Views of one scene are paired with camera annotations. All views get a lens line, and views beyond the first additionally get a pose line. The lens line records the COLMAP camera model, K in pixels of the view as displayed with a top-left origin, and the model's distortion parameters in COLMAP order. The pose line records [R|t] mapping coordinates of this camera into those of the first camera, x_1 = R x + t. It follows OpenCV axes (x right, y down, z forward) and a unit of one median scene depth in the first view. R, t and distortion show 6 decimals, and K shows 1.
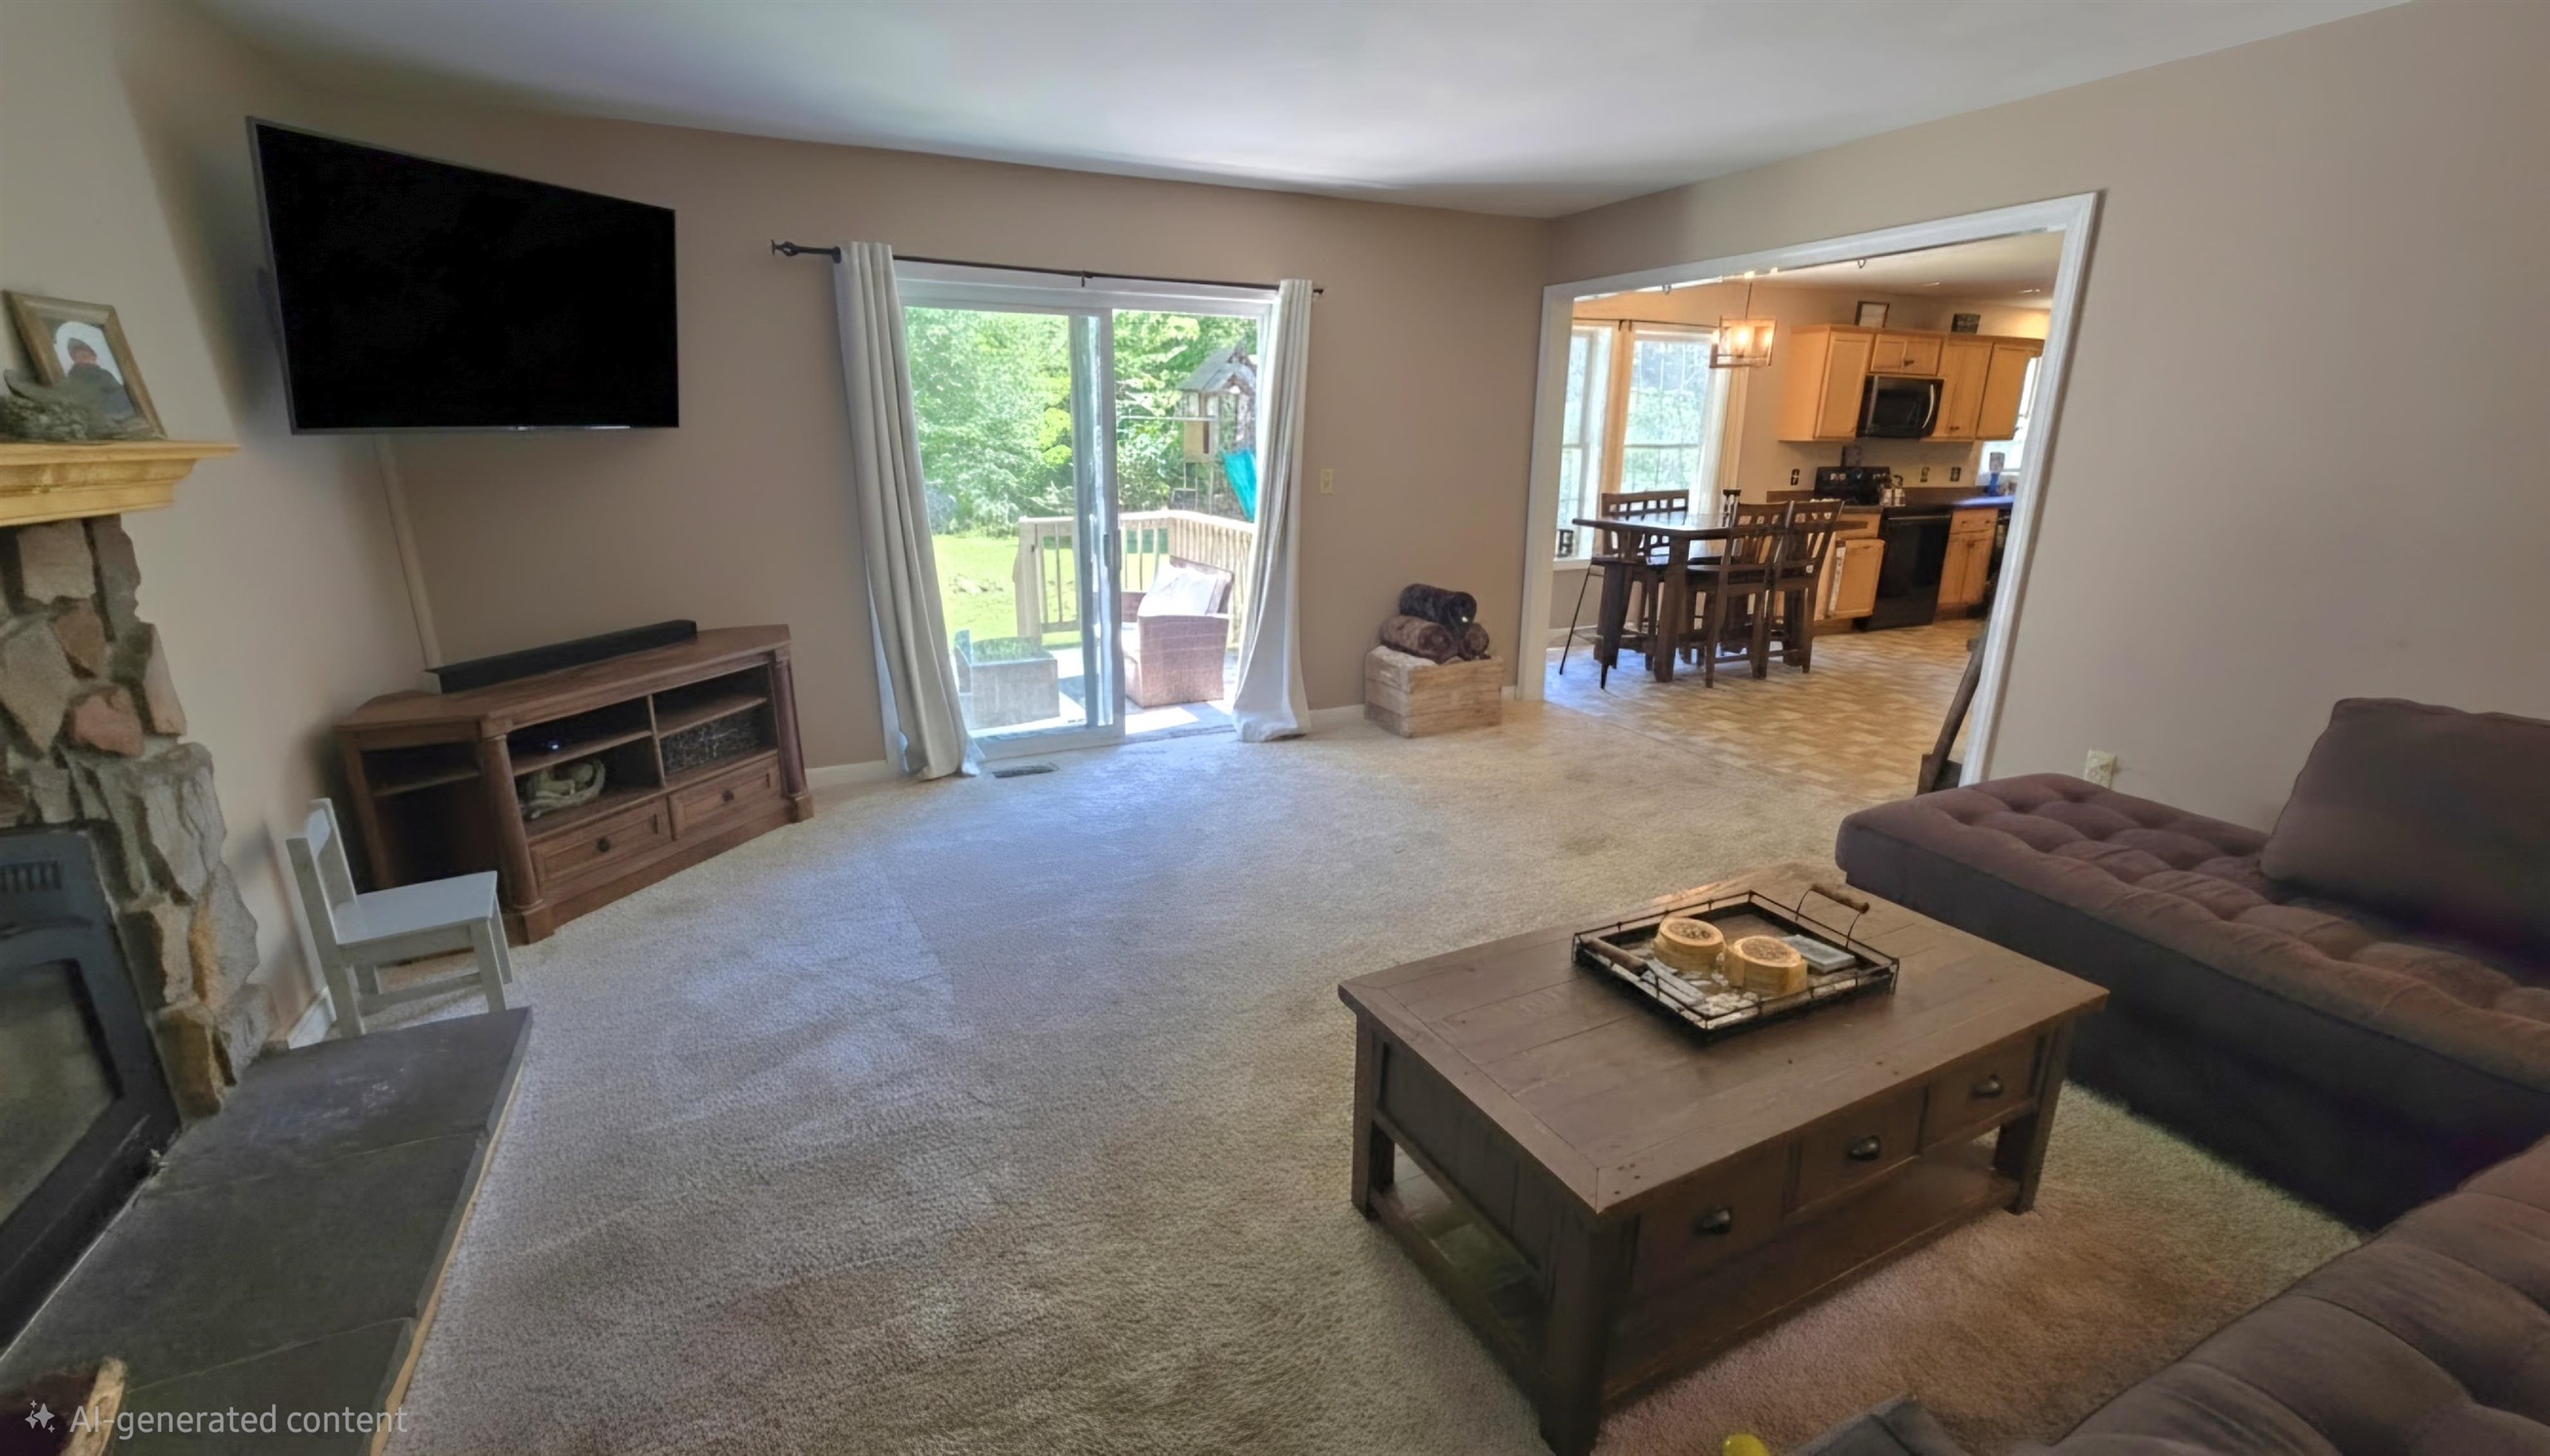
lens RADIAL K [[1042.8, 0, 1275.0], [0, 1042.8, 728.0], [0, 0, 1]] dist [0.000795, -0.000022]
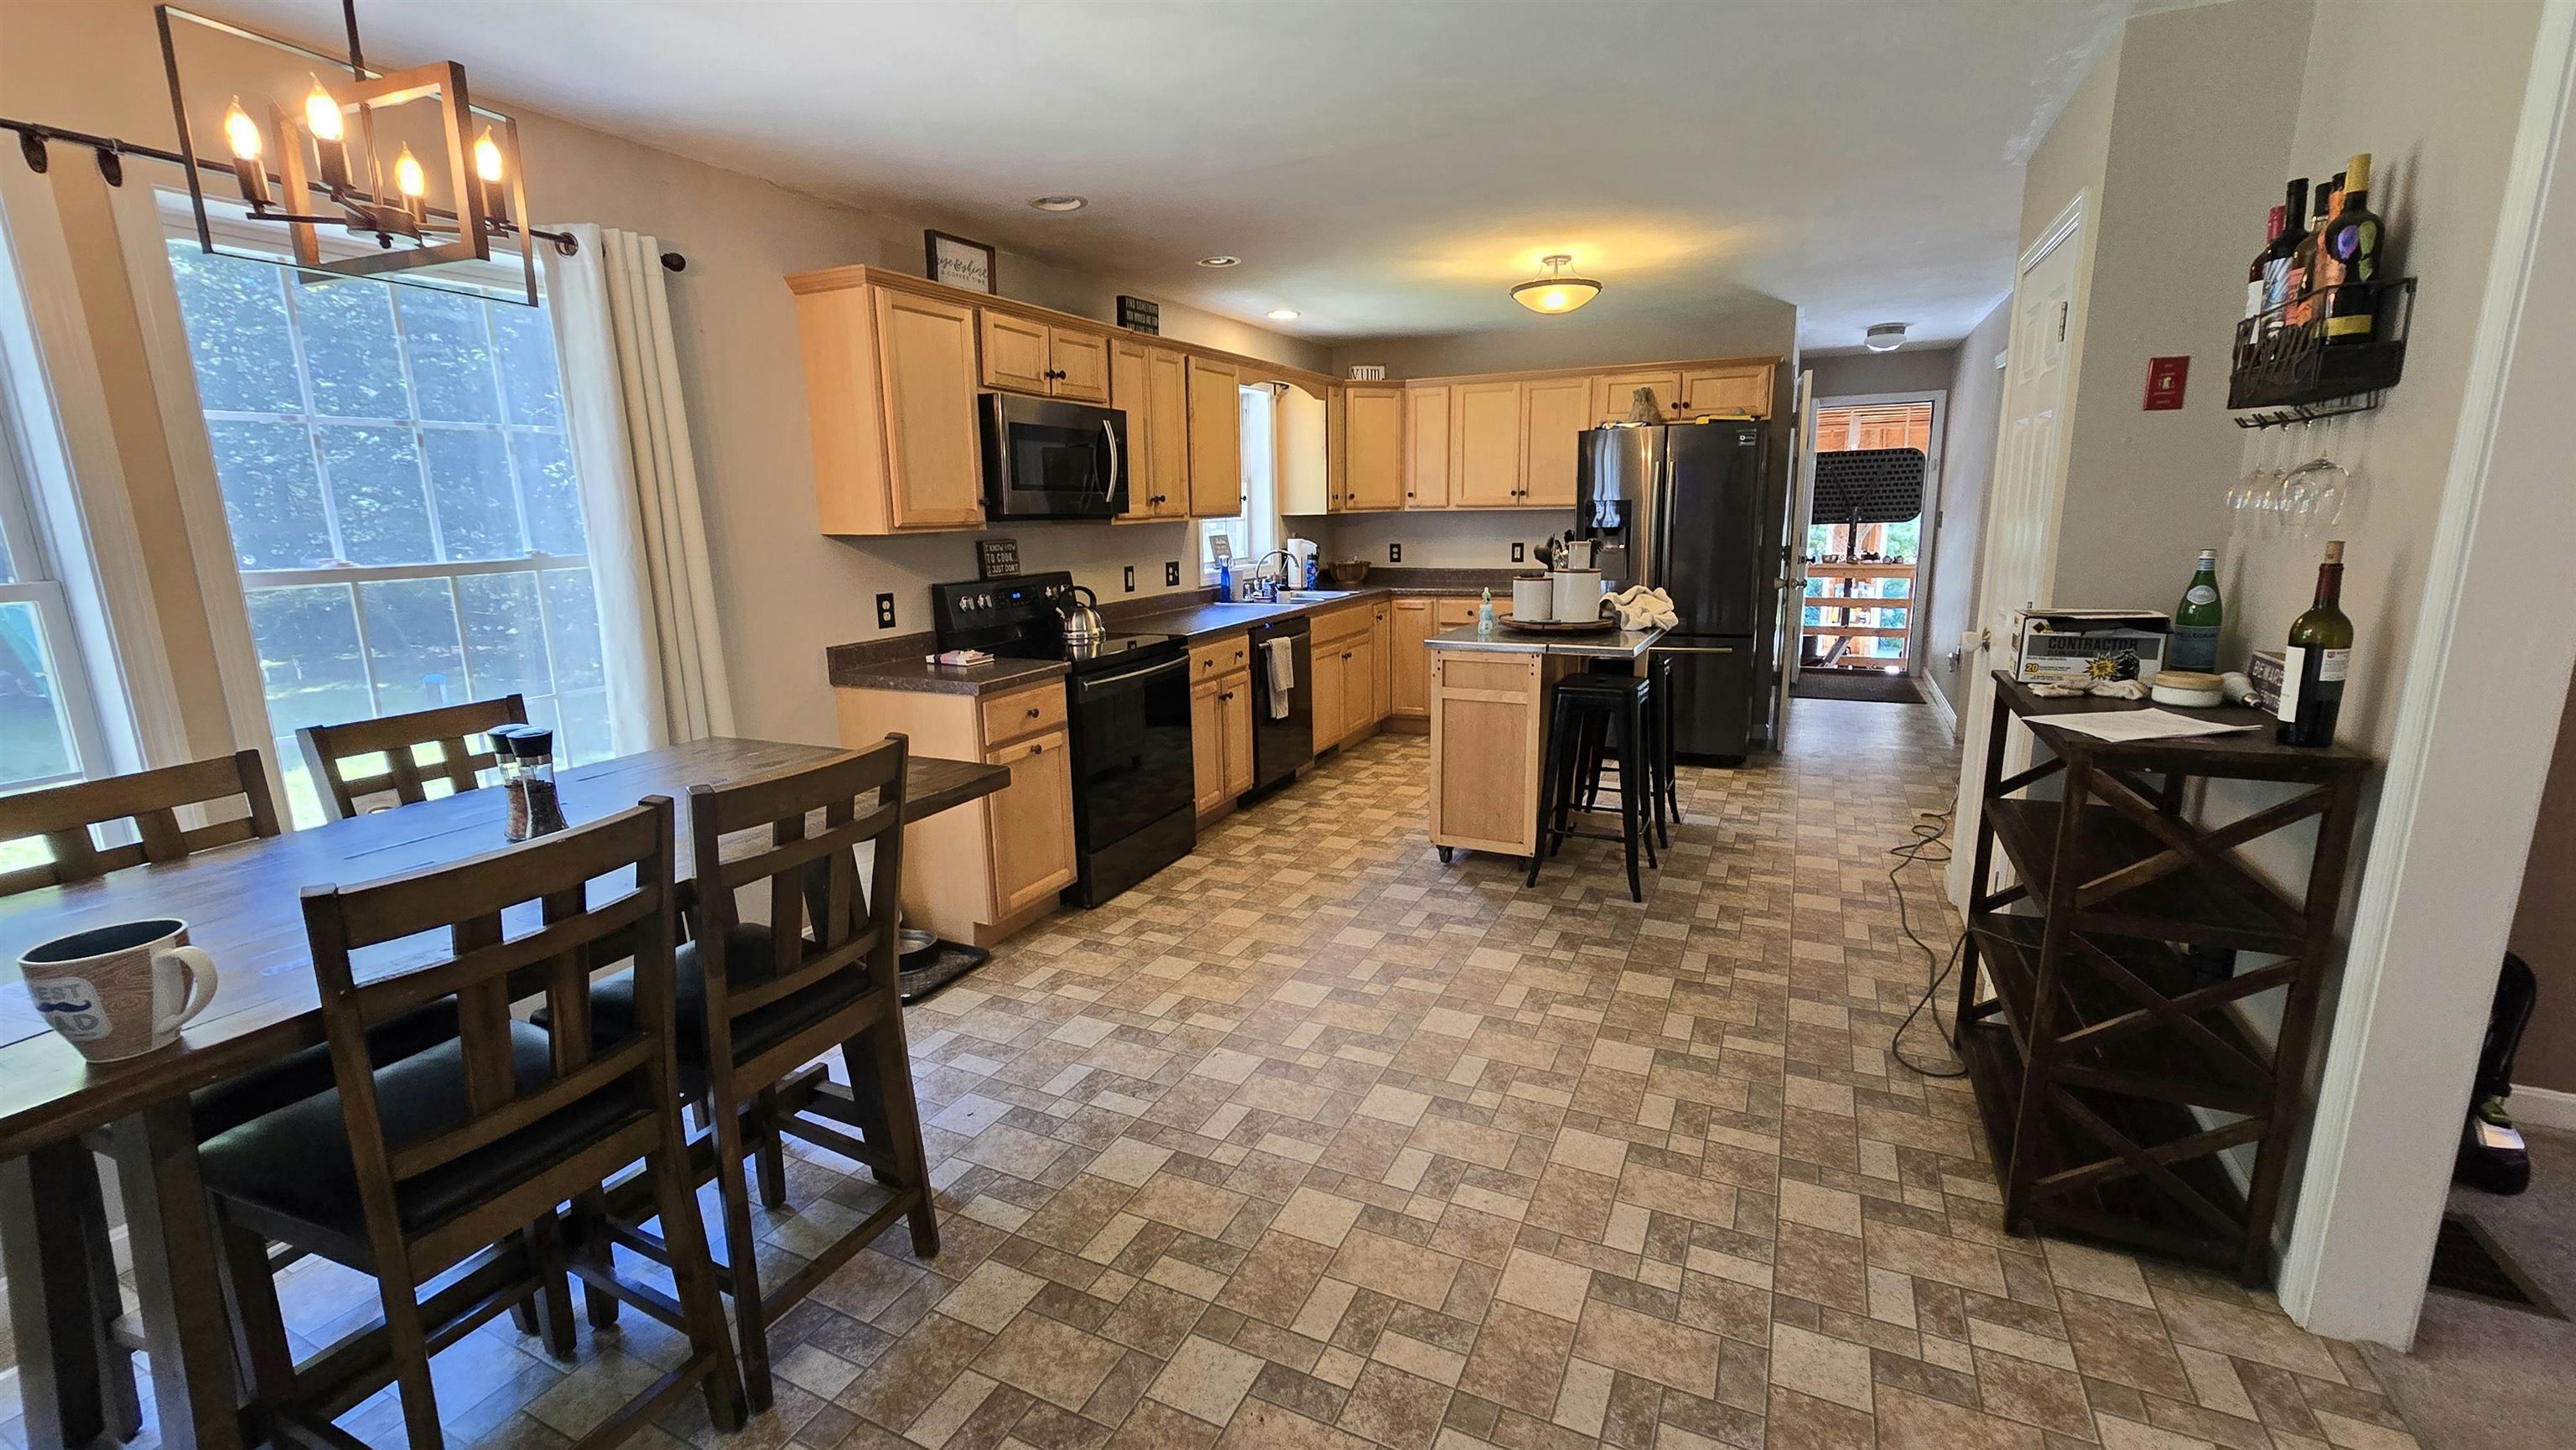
lens RADIAL K [[1057.5, 0, 1288.0], [0, 1057.5, 725.0], [0, 0, 1]] dist [0.000418, -0.000001]
pose [[0.772356, -0.152223, 0.616679, 0.339457], [0.198587, 0.980060, -0.006797, -0.152386], [-0.603348, 0.127714, 0.787185, 0.530742]]
